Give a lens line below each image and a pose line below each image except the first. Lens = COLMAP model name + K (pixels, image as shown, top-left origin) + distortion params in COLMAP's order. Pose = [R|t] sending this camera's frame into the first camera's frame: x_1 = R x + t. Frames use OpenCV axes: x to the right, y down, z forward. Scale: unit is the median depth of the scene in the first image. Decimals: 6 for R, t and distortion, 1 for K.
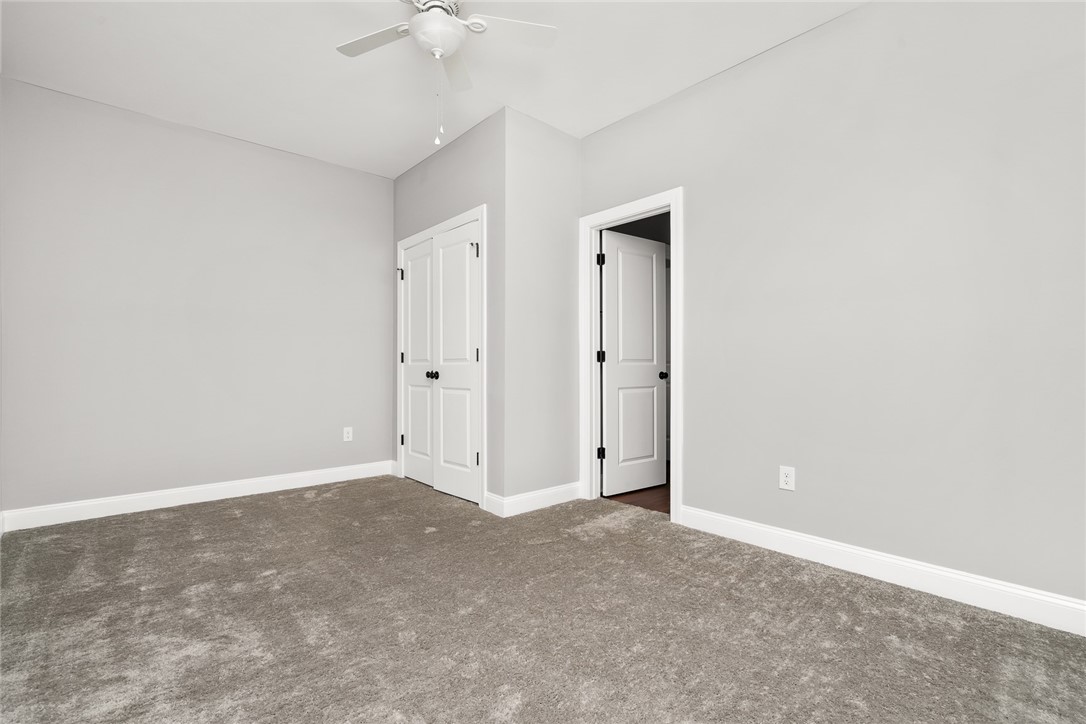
lens RADIAL K [[501.5, 0, 537.0], [0, 501.5, 364.1], [0, 0, 1]] dist [-0.003763, -0.000019]
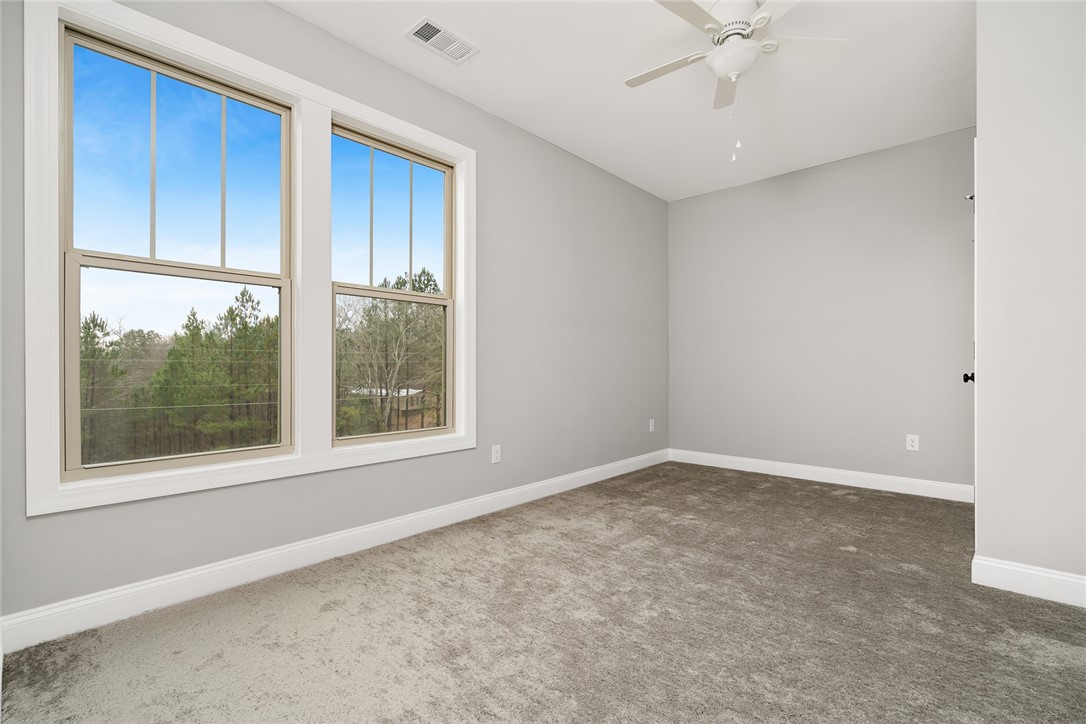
lens RADIAL K [[501.5, 0, 536.2], [0, 501.5, 364.5], [0, 0, 1]] dist [-0.003763, -0.000019]
pose [[0.092048, -0.001872, -0.995753, 0.919096], [0.003431, 0.999993, -0.001563, -0.000408], [0.995749, -0.003273, 0.092054, 0.524780]]
